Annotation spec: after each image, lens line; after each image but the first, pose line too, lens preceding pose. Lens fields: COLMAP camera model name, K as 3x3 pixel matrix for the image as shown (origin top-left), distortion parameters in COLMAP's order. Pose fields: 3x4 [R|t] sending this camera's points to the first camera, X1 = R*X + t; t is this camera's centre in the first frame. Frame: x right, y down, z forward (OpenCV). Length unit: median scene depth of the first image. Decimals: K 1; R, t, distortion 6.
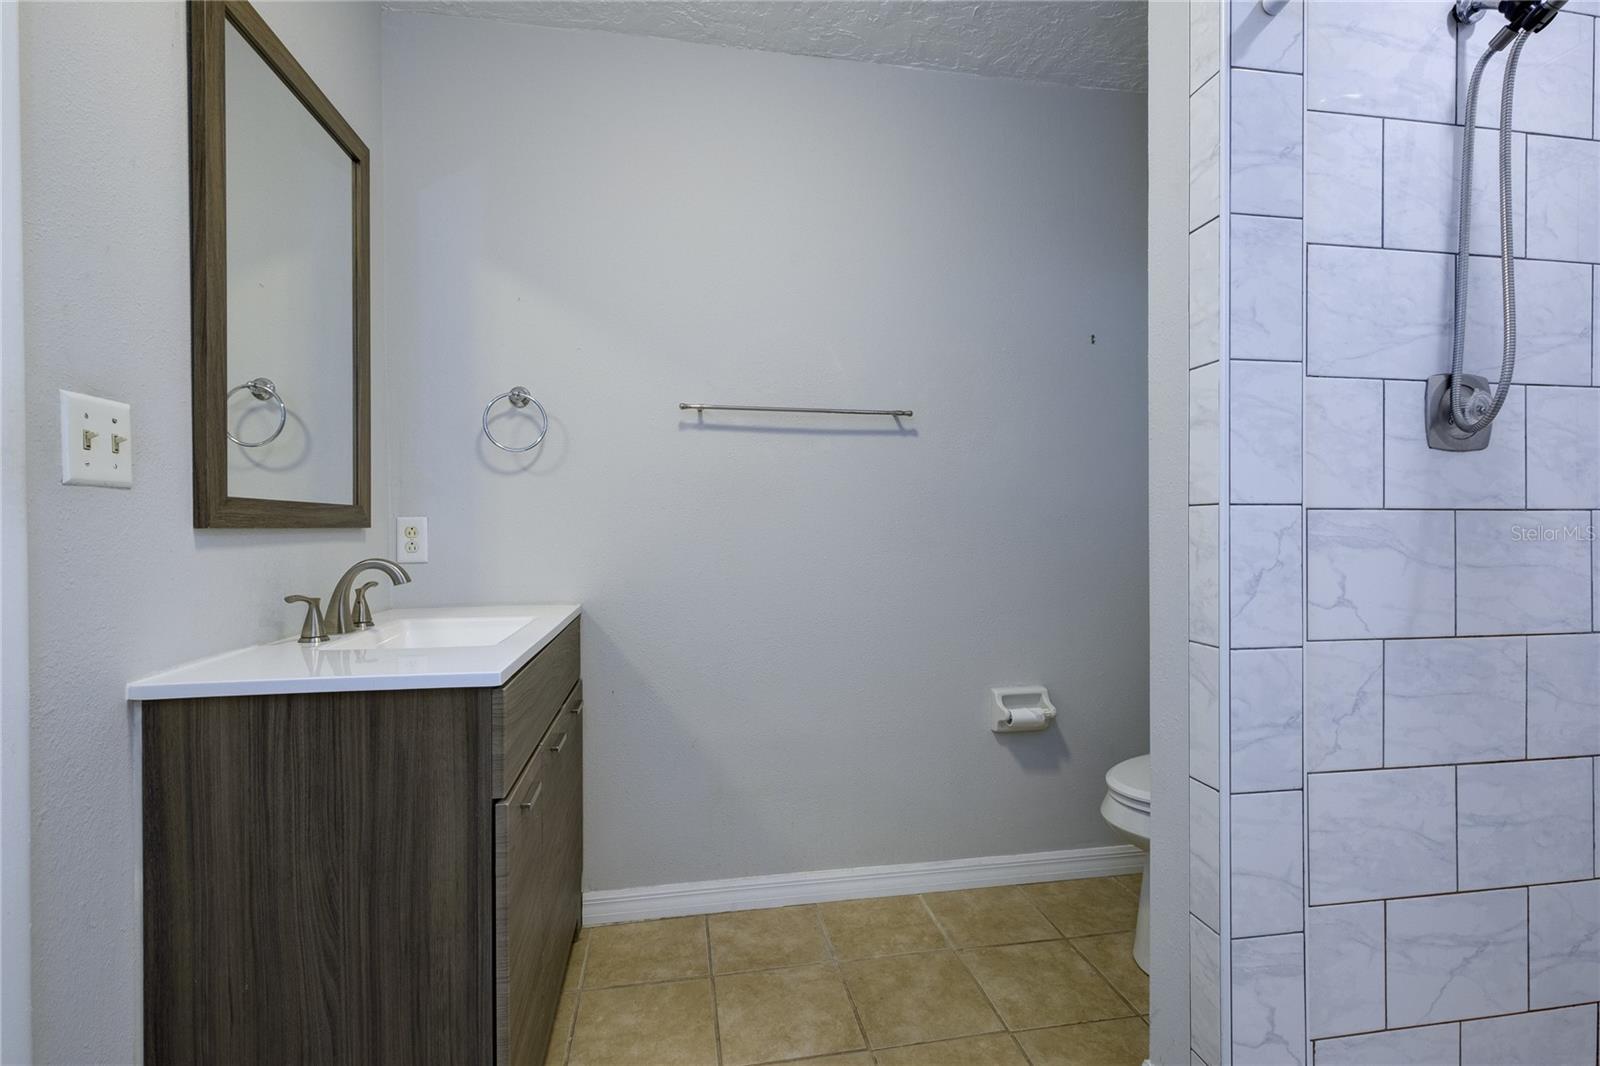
lens RADIAL K [[698.2, 0, 800.0], [0, 698.2, 533.0], [0, 0, 1]] dist [0.000003, -0.000157]
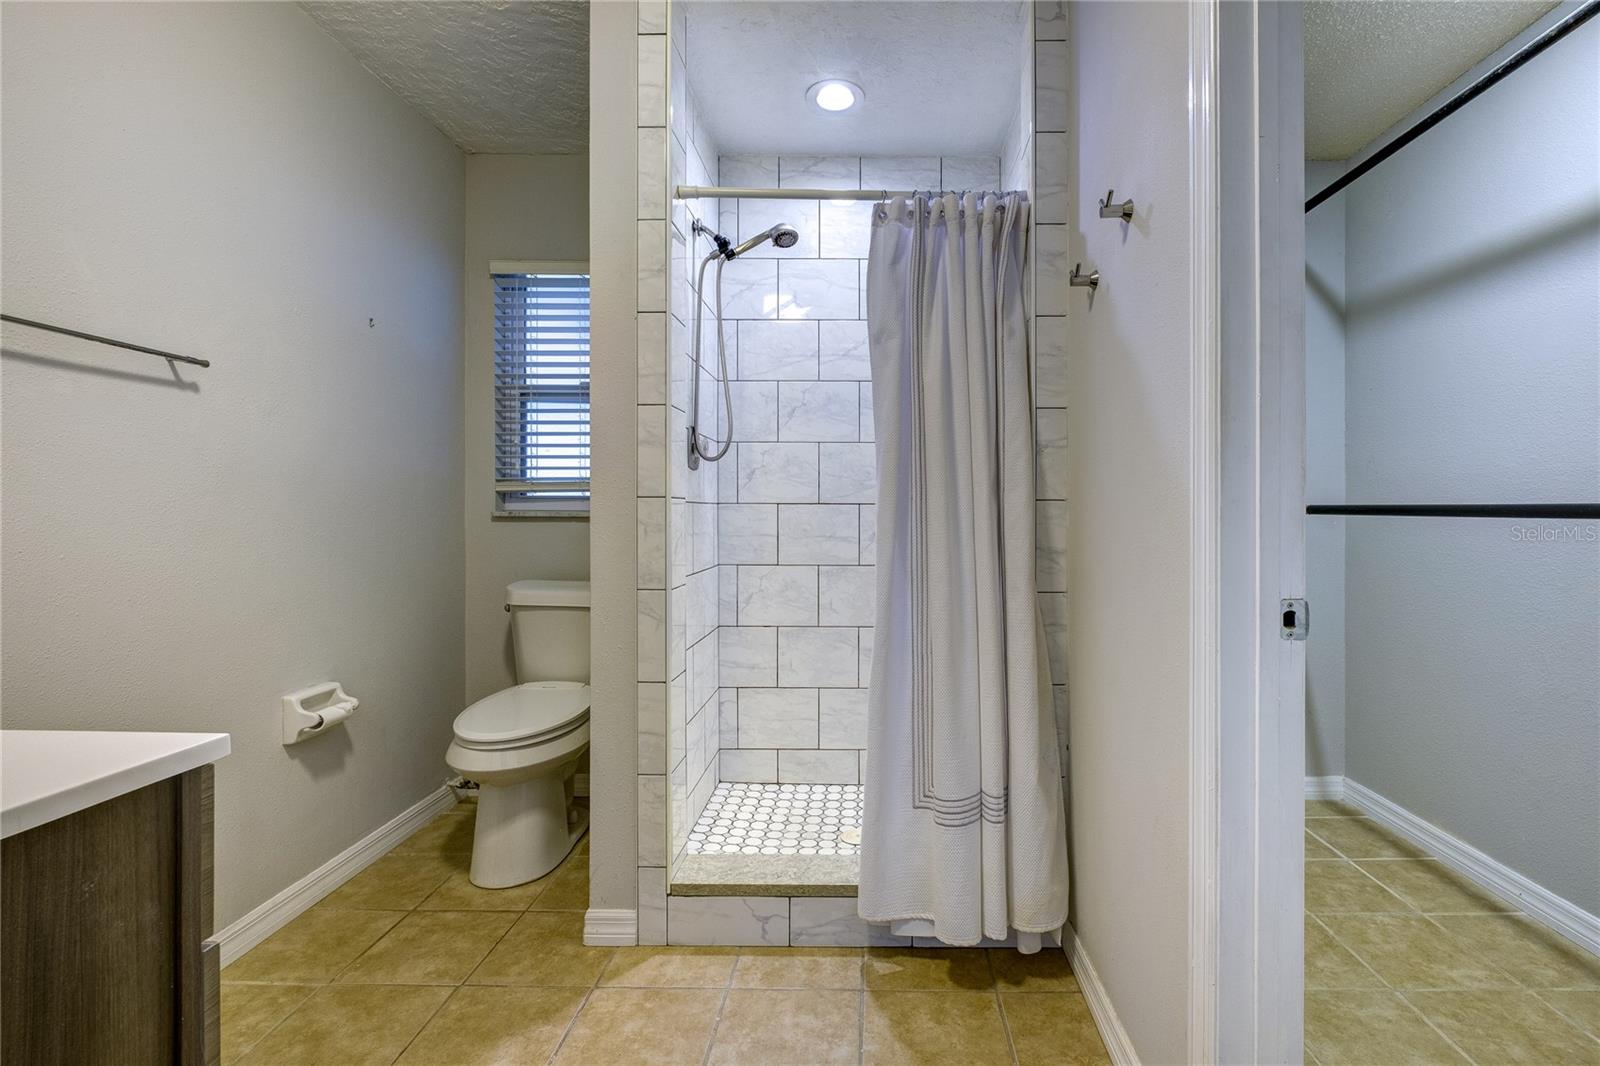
lens RADIAL K [[706.0, 0, 816.7], [0, 706.0, 517.2], [0, 0, 1]] dist [-0.000873, -0.000183]
pose [[0.244958, -0.001506, 0.969533, -0.506044], [0.003277, 0.999994, 0.000725, 0.001589], [-0.969528, 0.003000, 0.244961, 0.173724]]
